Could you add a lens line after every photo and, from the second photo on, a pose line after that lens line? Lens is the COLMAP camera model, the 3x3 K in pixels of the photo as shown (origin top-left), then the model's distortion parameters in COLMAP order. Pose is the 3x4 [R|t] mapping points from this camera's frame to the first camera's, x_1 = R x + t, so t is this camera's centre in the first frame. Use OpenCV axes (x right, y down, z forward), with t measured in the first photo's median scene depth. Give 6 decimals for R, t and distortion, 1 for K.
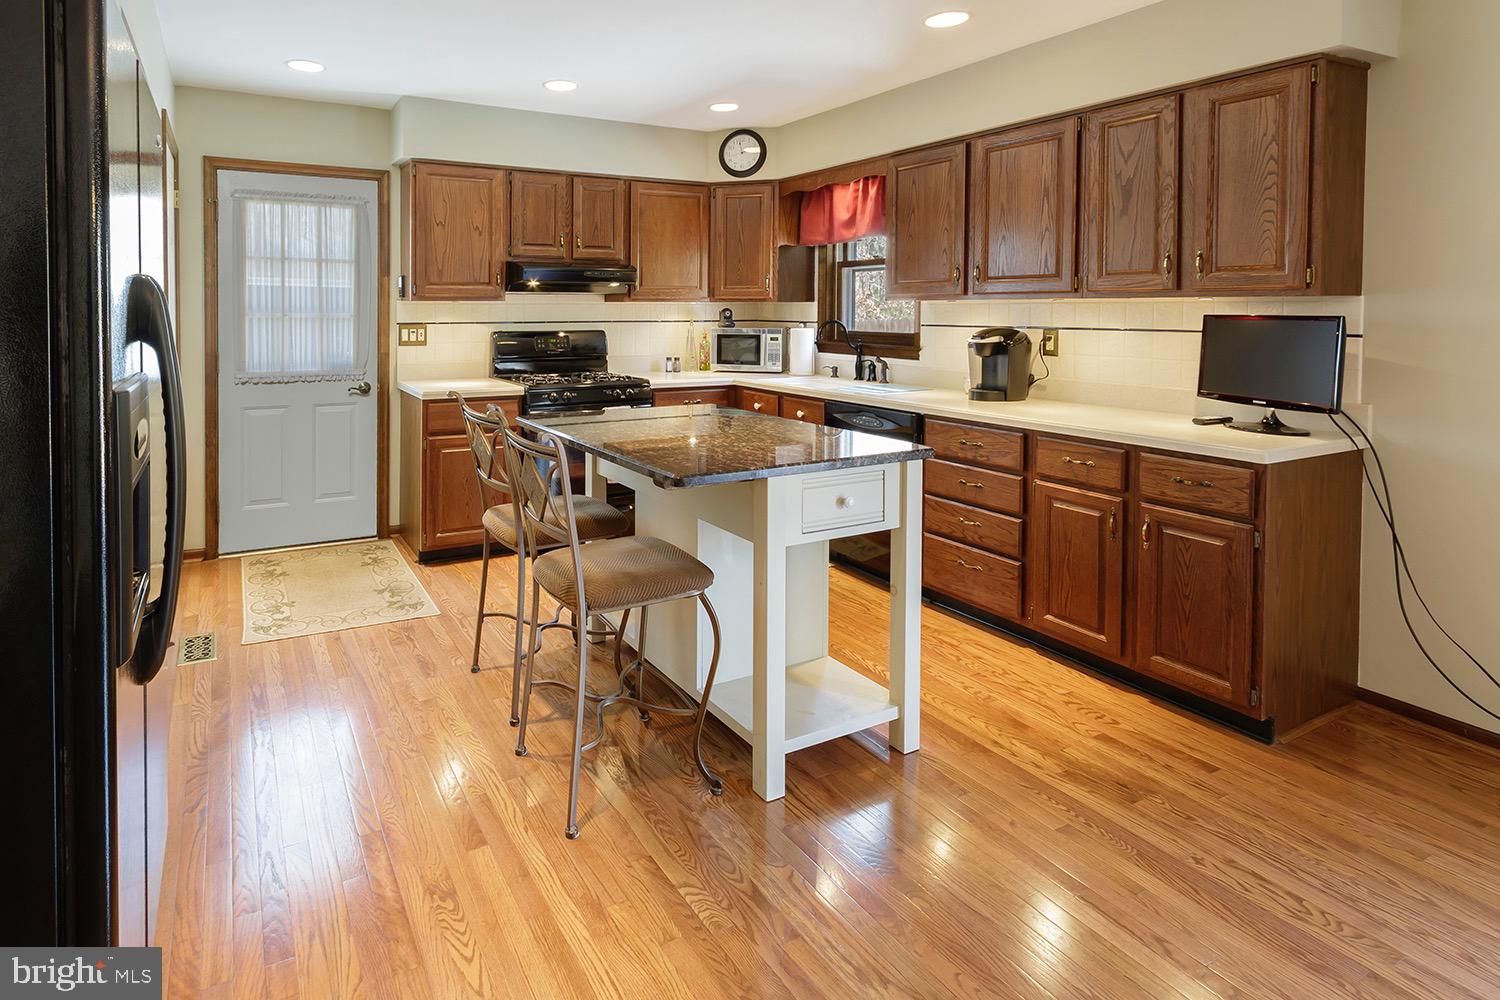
lens RADIAL K [[779.9, 0, 637.5], [0, 779.9, 318.9], [0, 0, 1]] dist [0.003578, -0.000079]
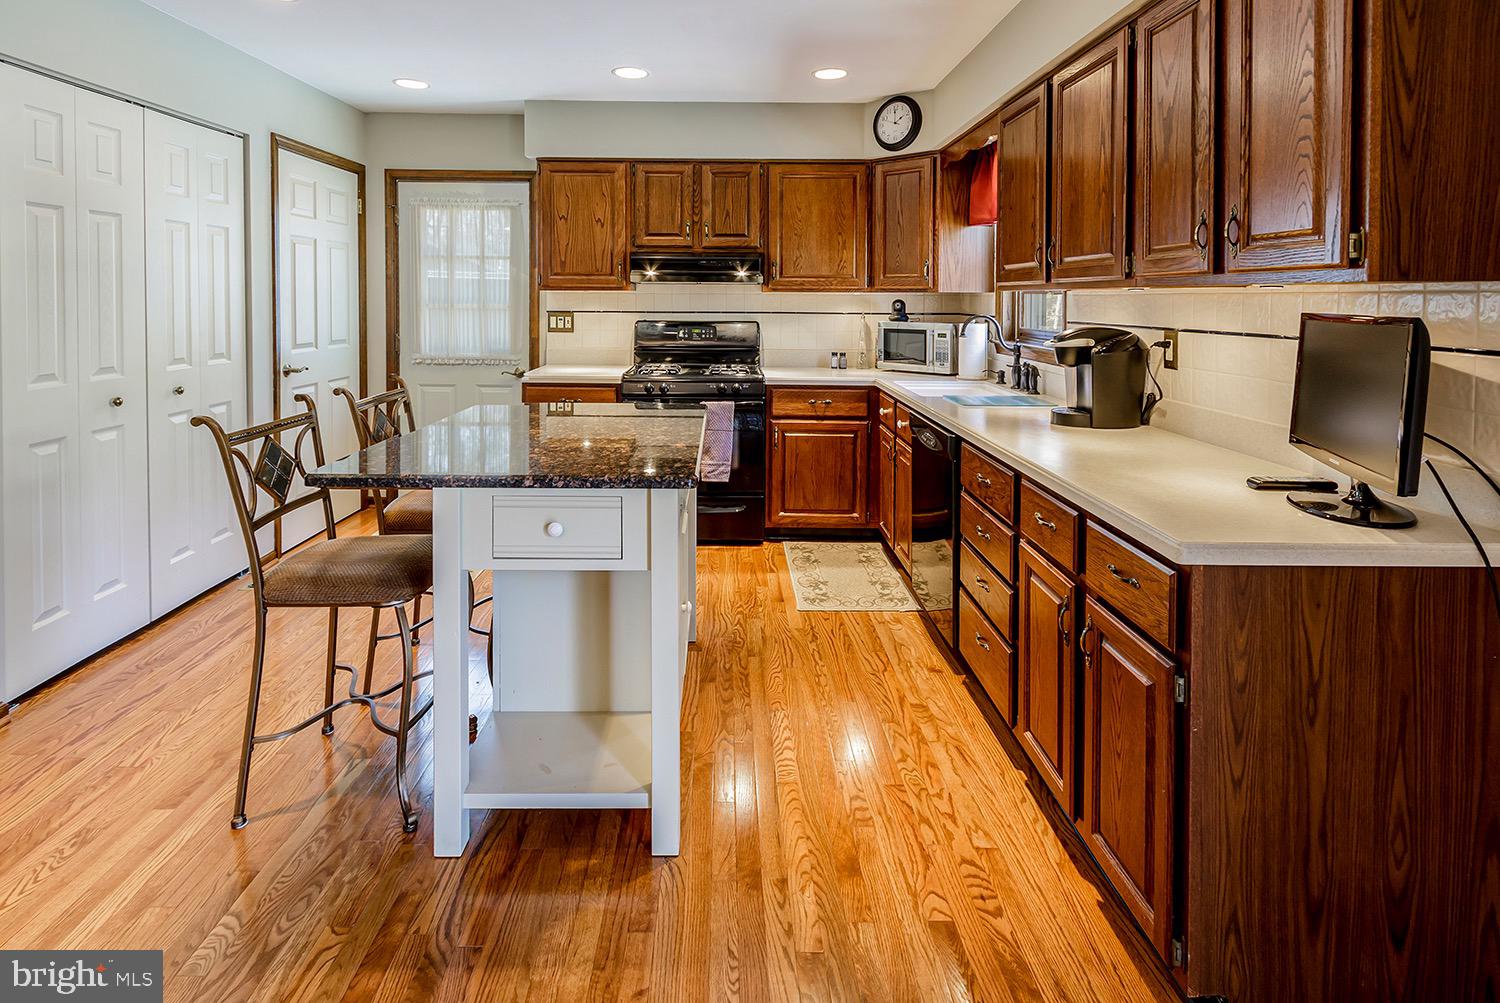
lens RADIAL K [[757.0, 0, 750.1], [0, 757.0, 303.4], [0, 0, 1]] dist [0.003405, 0.000623]
pose [[0.899107, 0.008418, -0.437648, 0.409786], [-0.012448, 0.999902, -0.006341, -0.001973], [0.437552, 0.011149, 0.899124, 0.181646]]
